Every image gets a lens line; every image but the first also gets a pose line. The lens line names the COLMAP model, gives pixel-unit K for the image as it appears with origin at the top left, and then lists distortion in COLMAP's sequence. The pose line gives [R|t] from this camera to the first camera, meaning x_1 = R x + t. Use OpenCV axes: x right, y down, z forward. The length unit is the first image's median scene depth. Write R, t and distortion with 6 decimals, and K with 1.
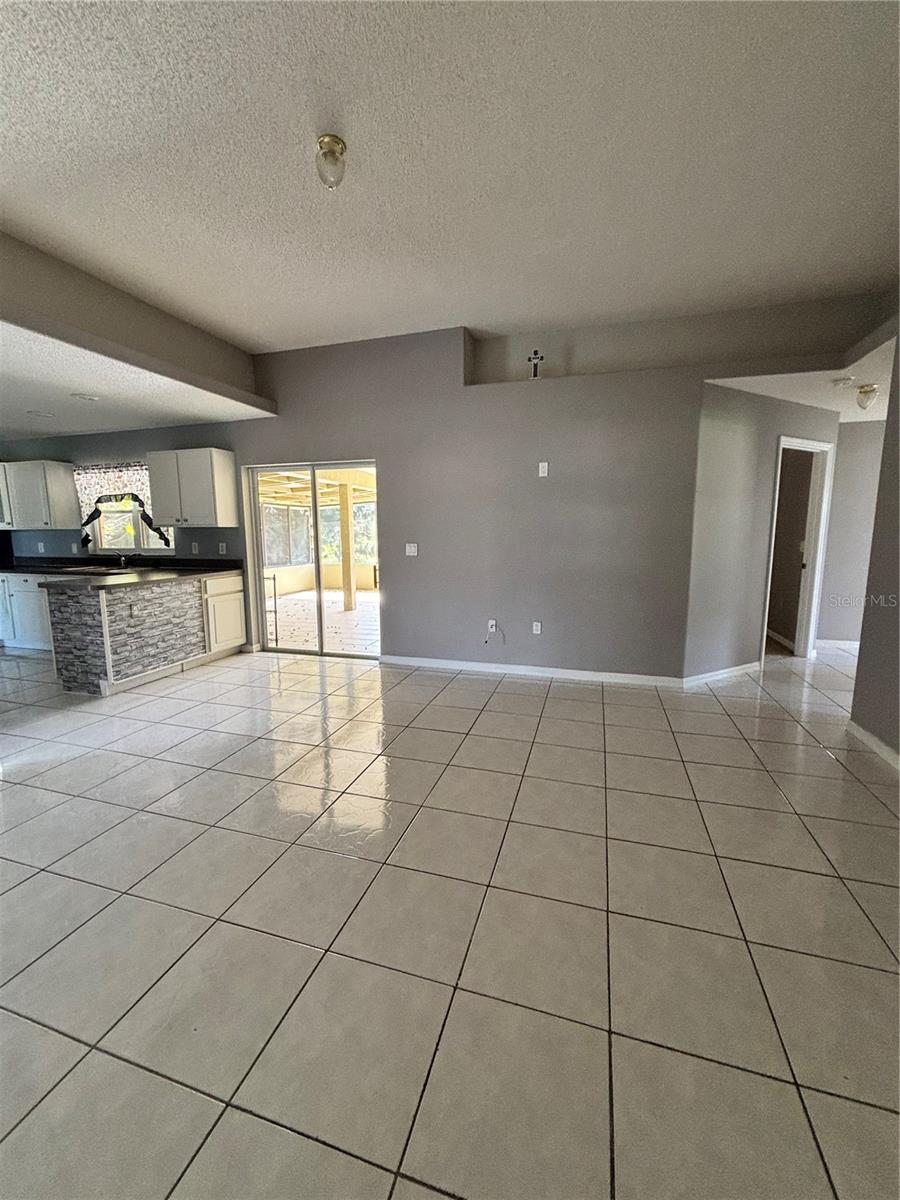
lens RADIAL K [[486.6, 0, 448.0], [0, 486.6, 597.9], [0, 0, 1]] dist [-0.002095, -0.000153]
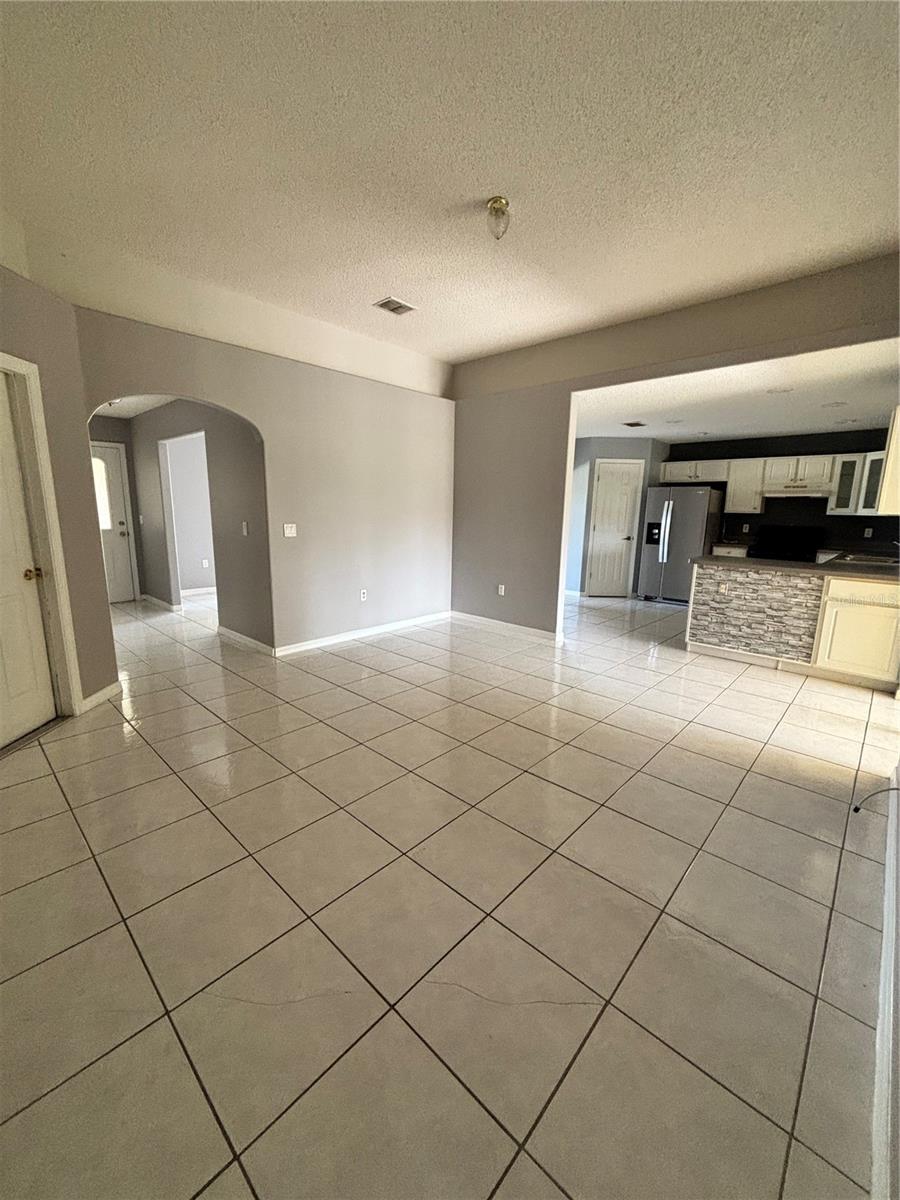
lens RADIAL K [[486.6, 0, 448.7], [0, 486.6, 600.4], [0, 0, 1]] dist [-0.002095, -0.000153]
pose [[-0.420026, 0.174592, -0.890559, 0.553022], [-0.139966, 0.957115, 0.253654, -0.129907], [0.896654, 0.231190, -0.377576, 0.801734]]
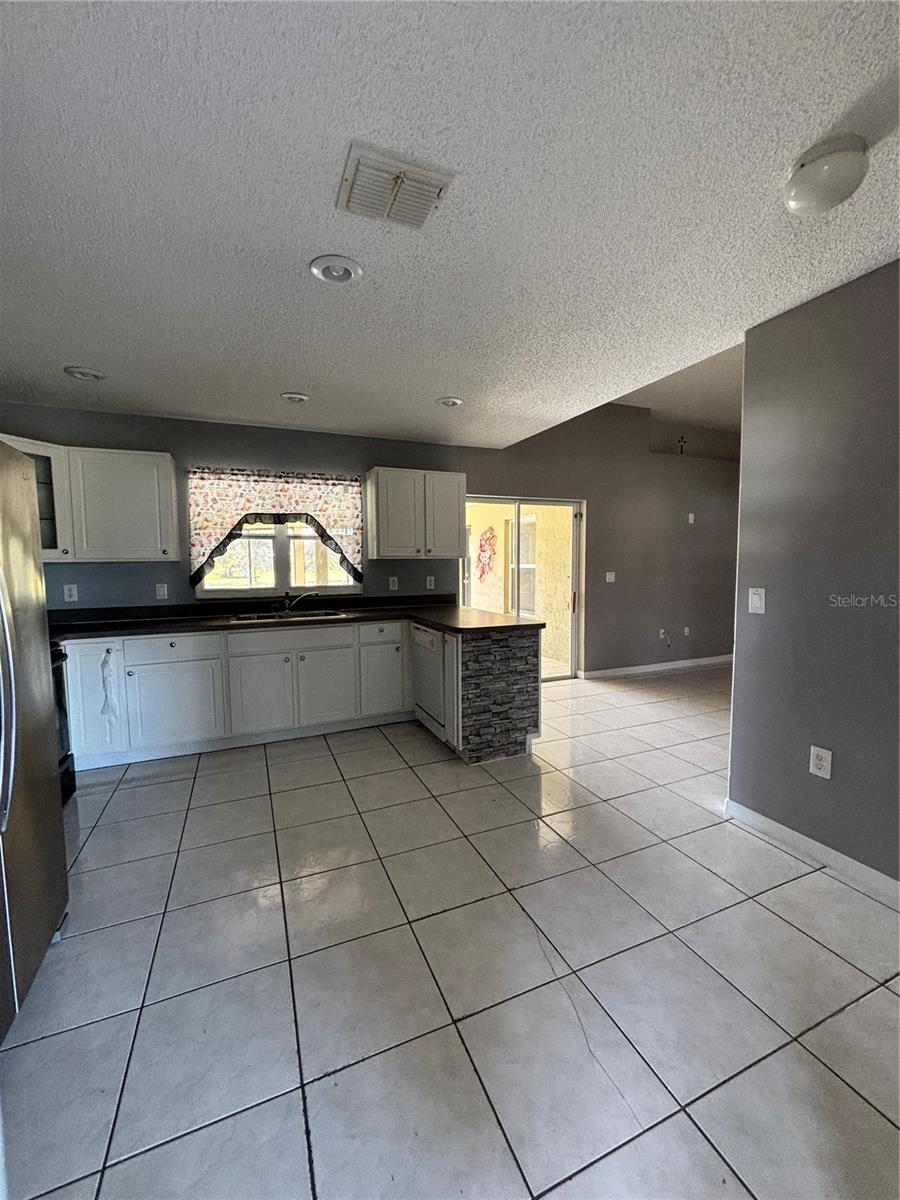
lens RADIAL K [[486.6, 0, 450.3], [0, 486.6, 603.0], [0, 0, 1]] dist [-0.002095, -0.000153]
pose [[0.753258, -0.056959, 0.655254, -1.188390], [0.098763, 0.994743, -0.027066, -0.044157], [-0.650267, 0.085102, 0.754924, 0.369256]]
